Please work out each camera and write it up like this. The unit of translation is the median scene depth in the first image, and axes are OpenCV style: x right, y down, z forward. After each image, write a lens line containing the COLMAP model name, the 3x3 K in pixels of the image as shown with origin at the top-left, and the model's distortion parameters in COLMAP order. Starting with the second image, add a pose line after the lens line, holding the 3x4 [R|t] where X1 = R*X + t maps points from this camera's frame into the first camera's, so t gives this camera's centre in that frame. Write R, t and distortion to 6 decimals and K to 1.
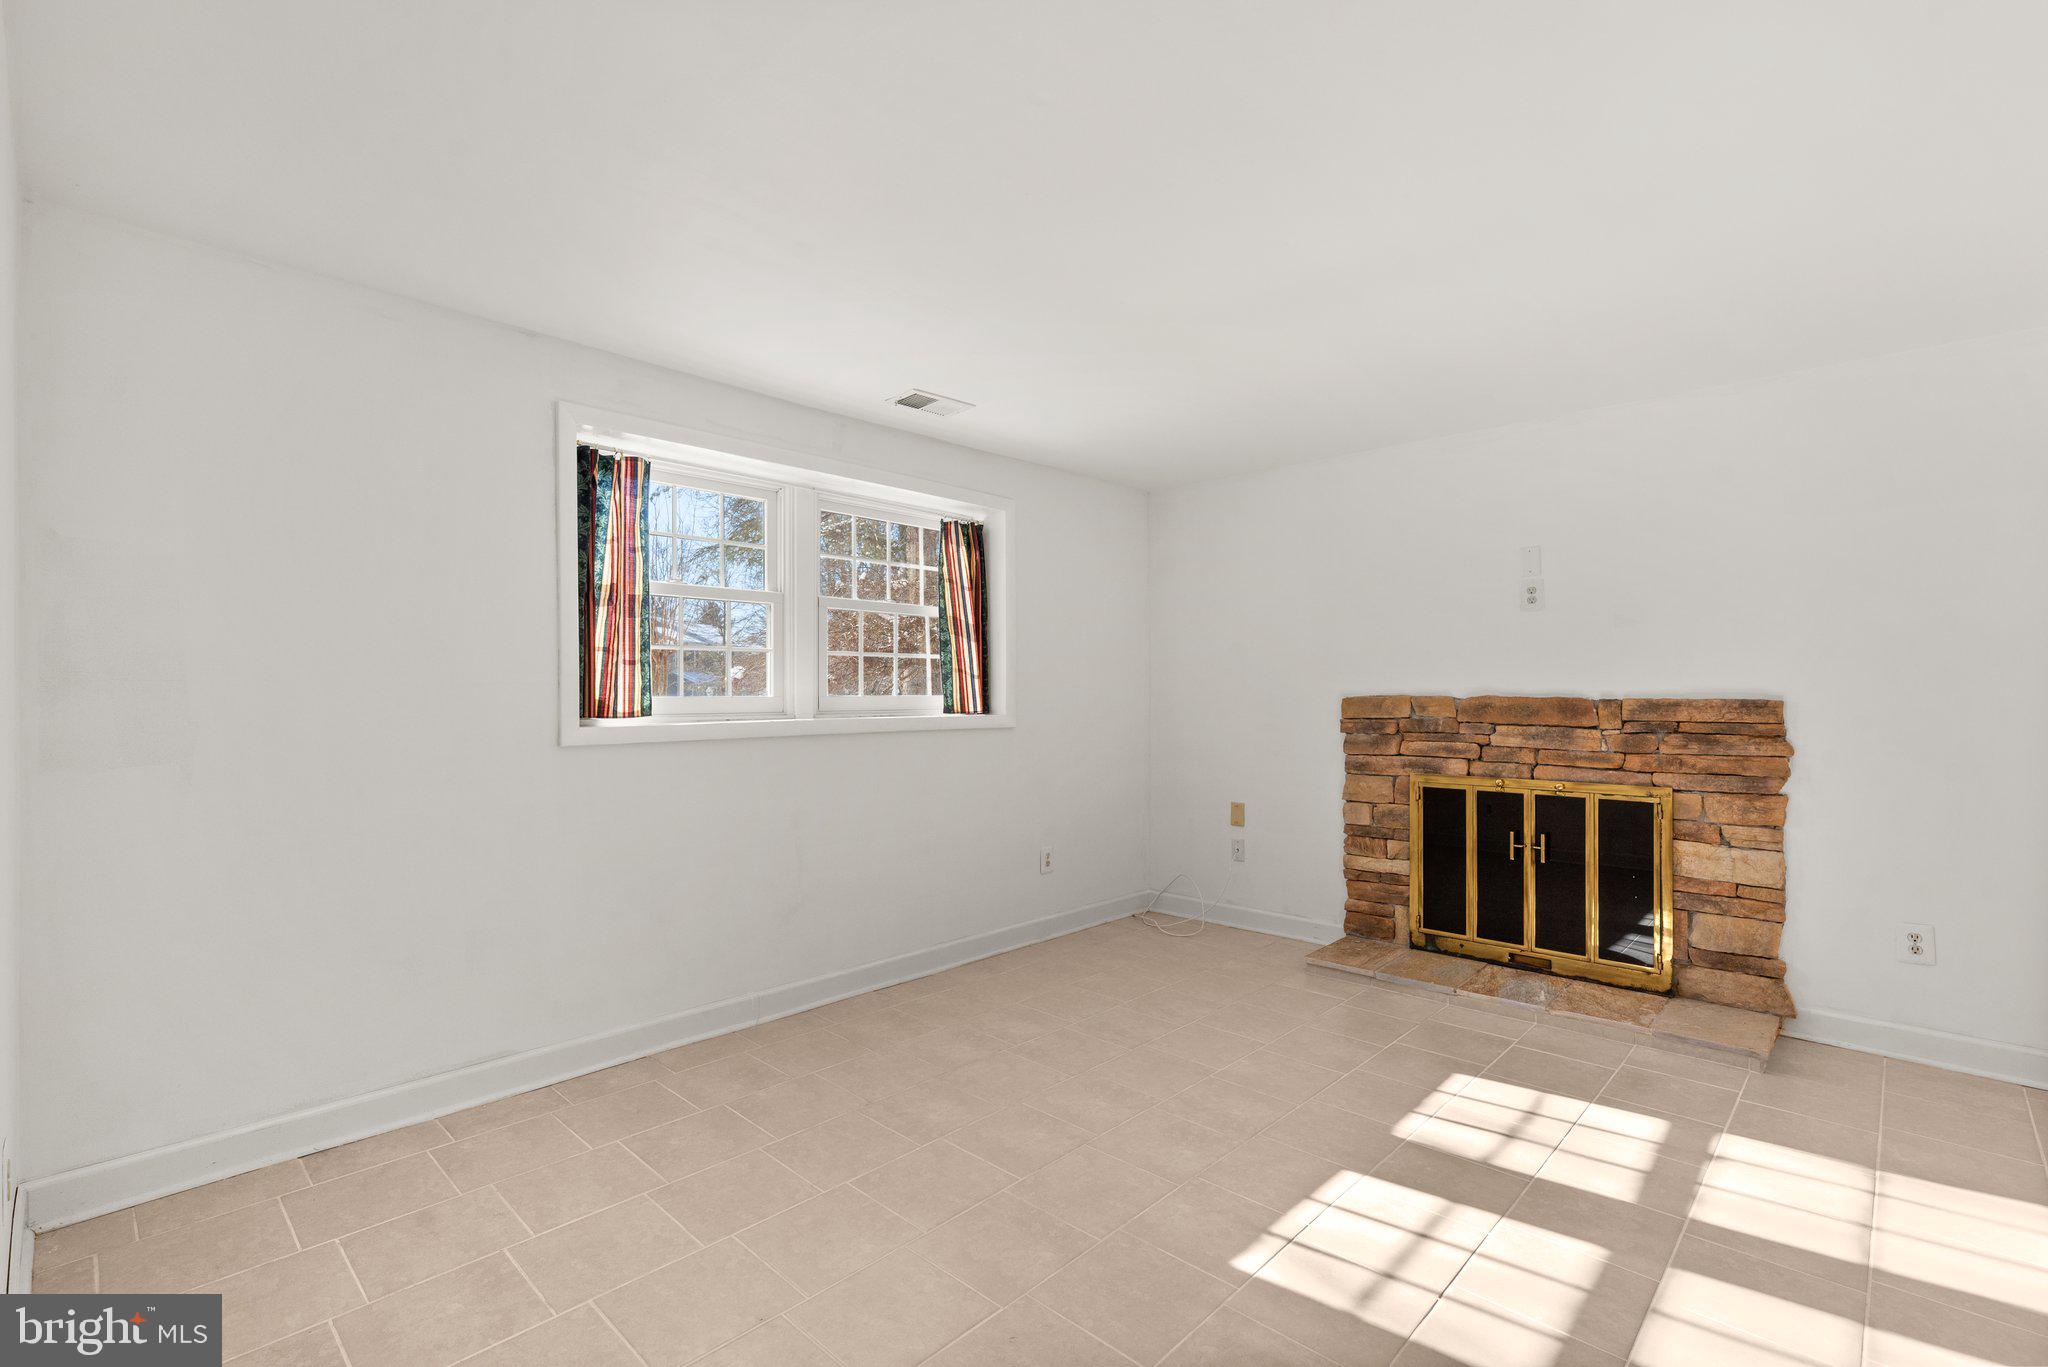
lens RADIAL K [[915.2, 0, 1023.2], [0, 915.2, 688.0], [0, 0, 1]] dist [0.000672, -0.000025]
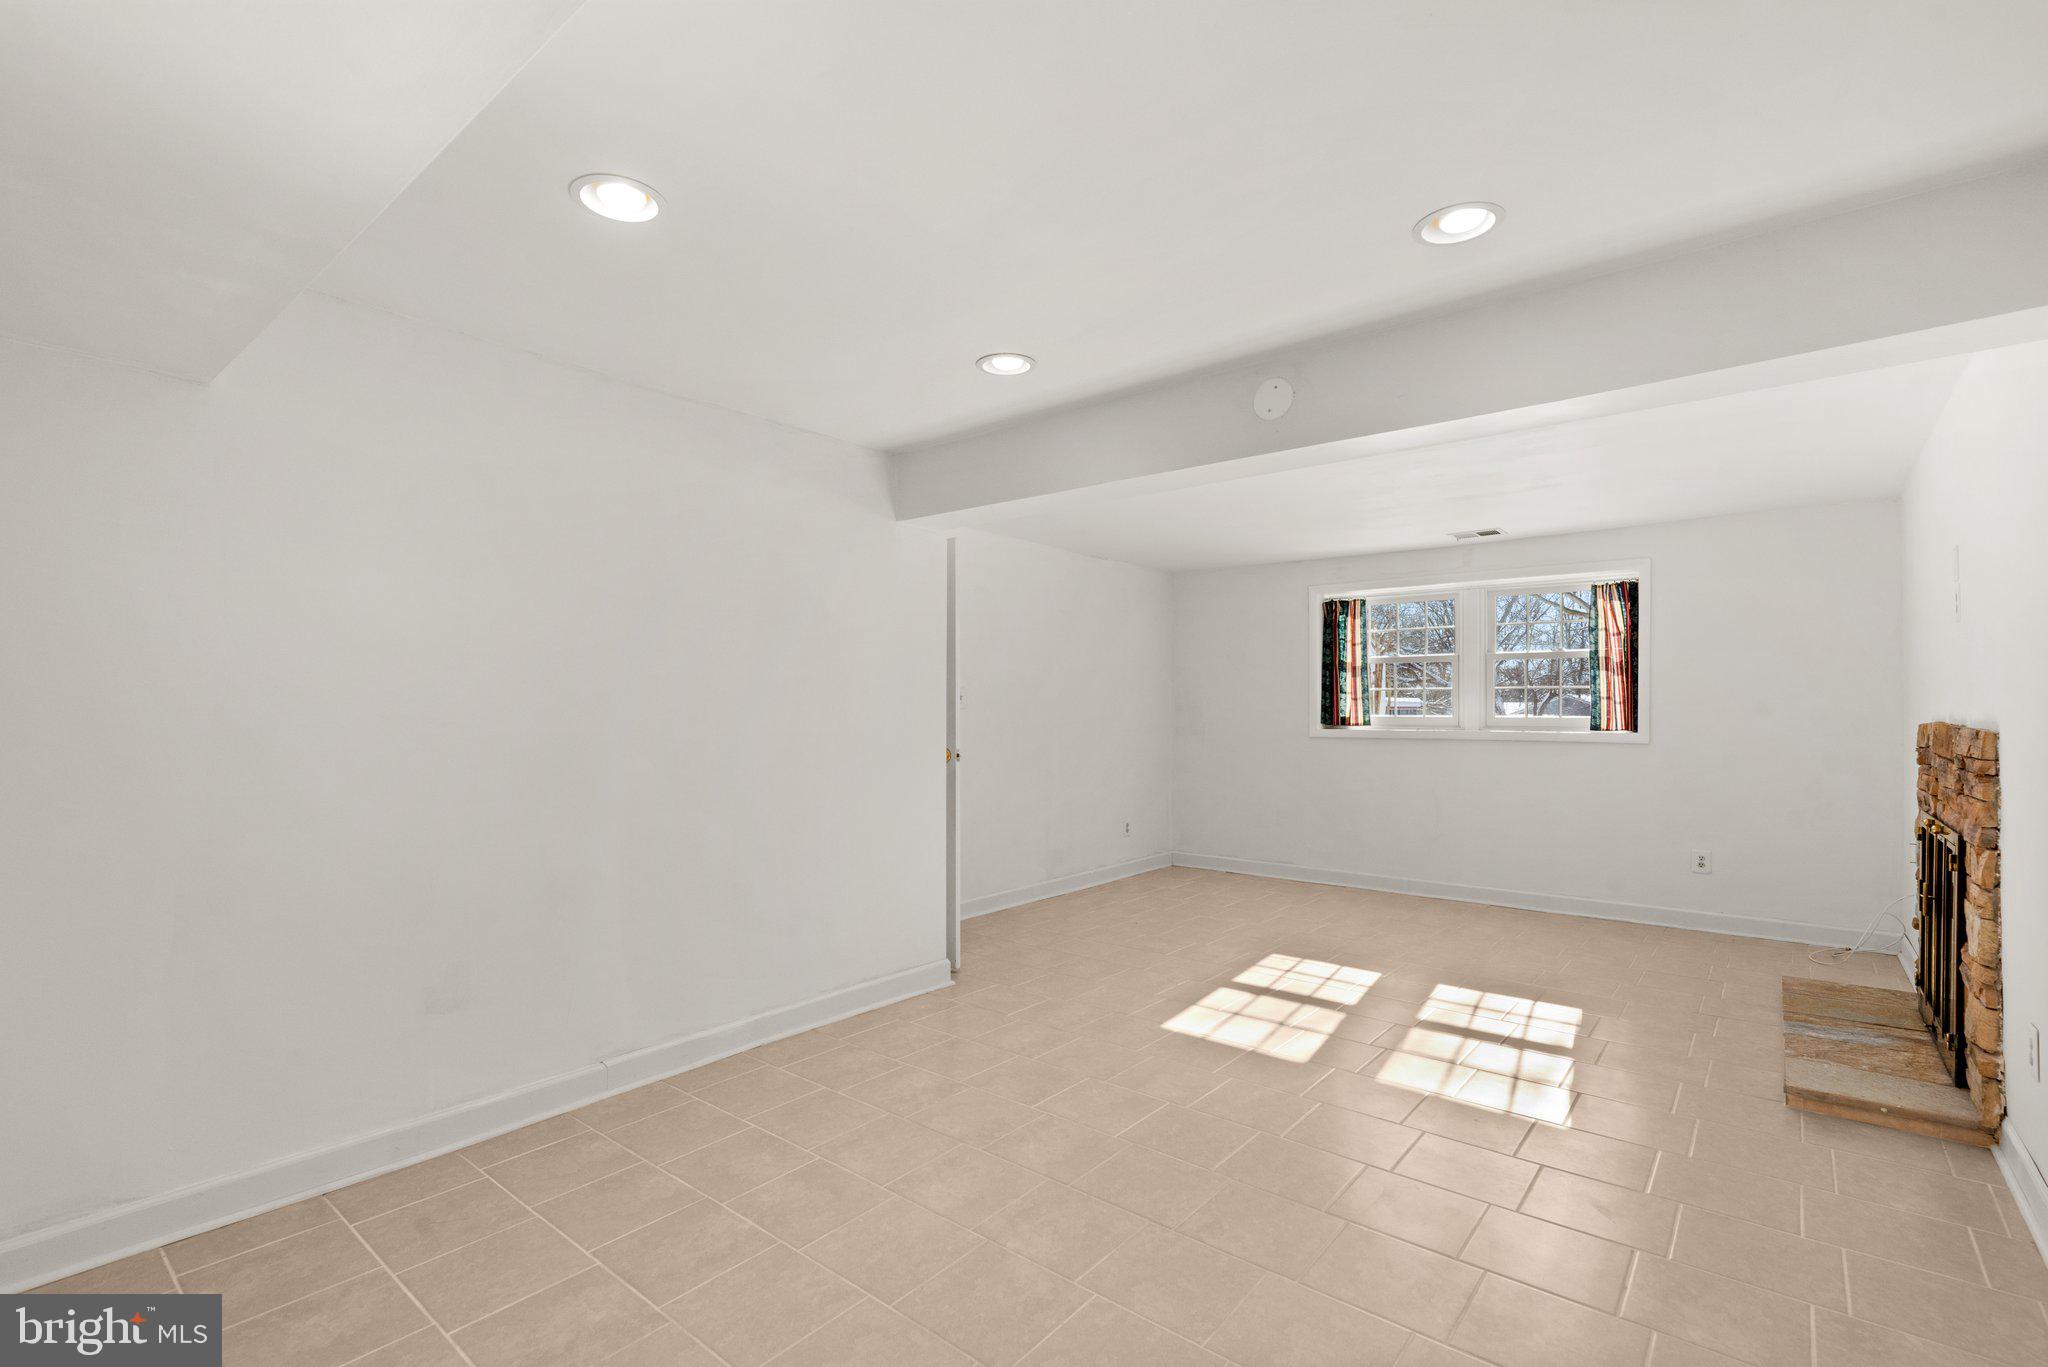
lens RADIAL K [[920.7, 0, 1027.5], [0, 920.7, 700.3], [0, 0, 1]] dist [0.000237, 0.000102]
pose [[0.081120, -0.009536, -0.996659, 1.380508], [0.002141, 0.999954, -0.009393, -0.006239], [0.996702, -0.001372, 0.081136, 0.085333]]
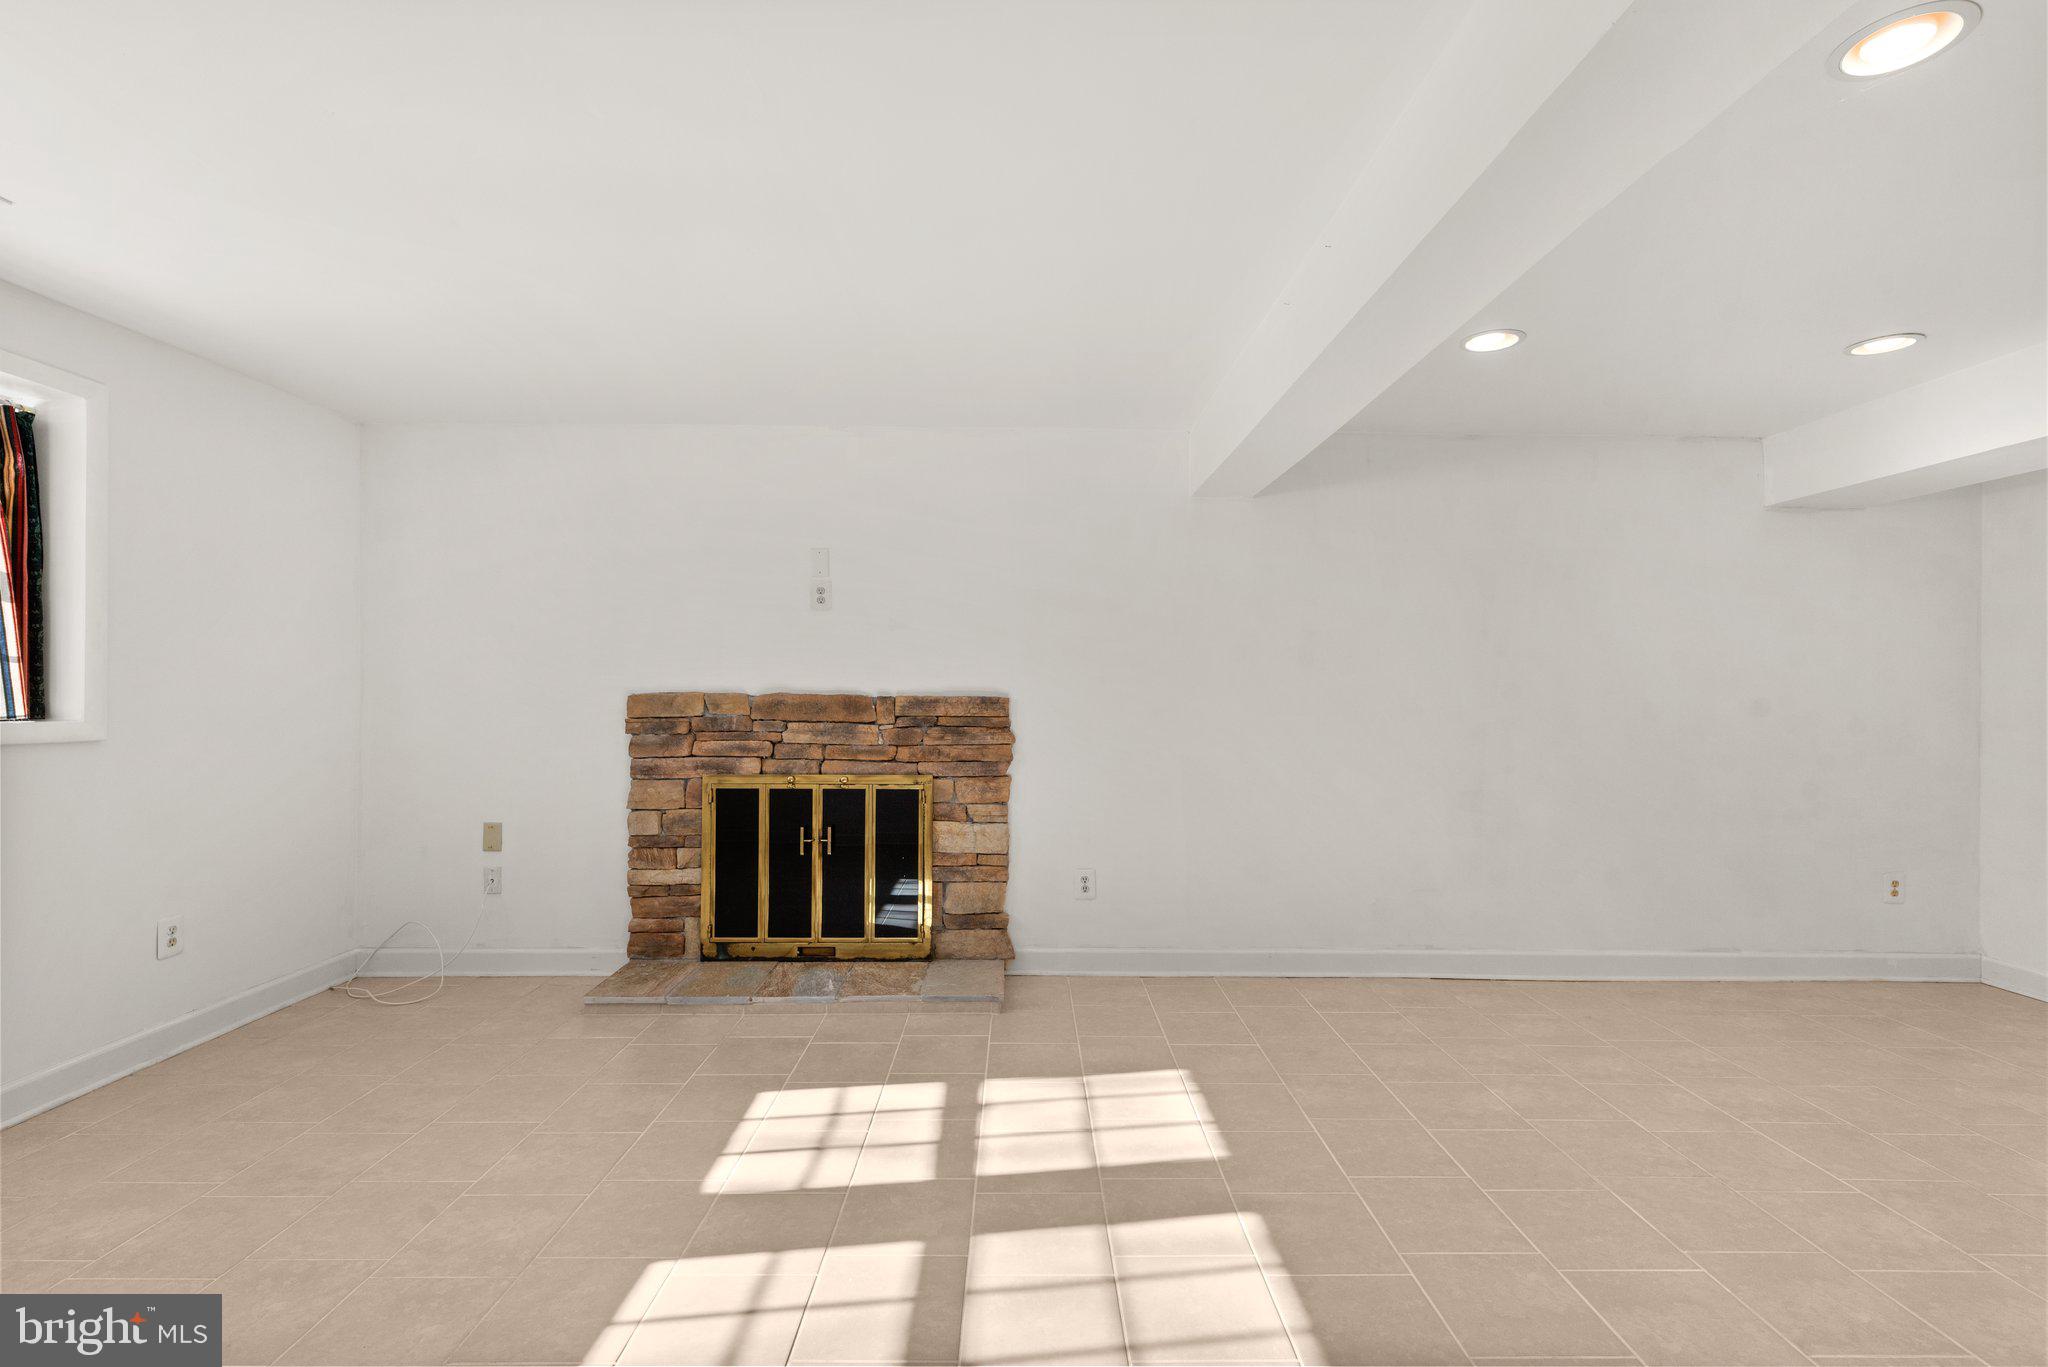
lens RADIAL K [[904.8, 0, 1026.8], [0, 904.8, 686.1], [0, 0, 1]] dist [0.001242, 0.000082]
pose [[0.713513, 0.008469, 0.700591, 0.008967], [-0.009147, 0.999954, -0.002772, 0.001364], [-0.700583, -0.004431, 0.713558, 0.115413]]
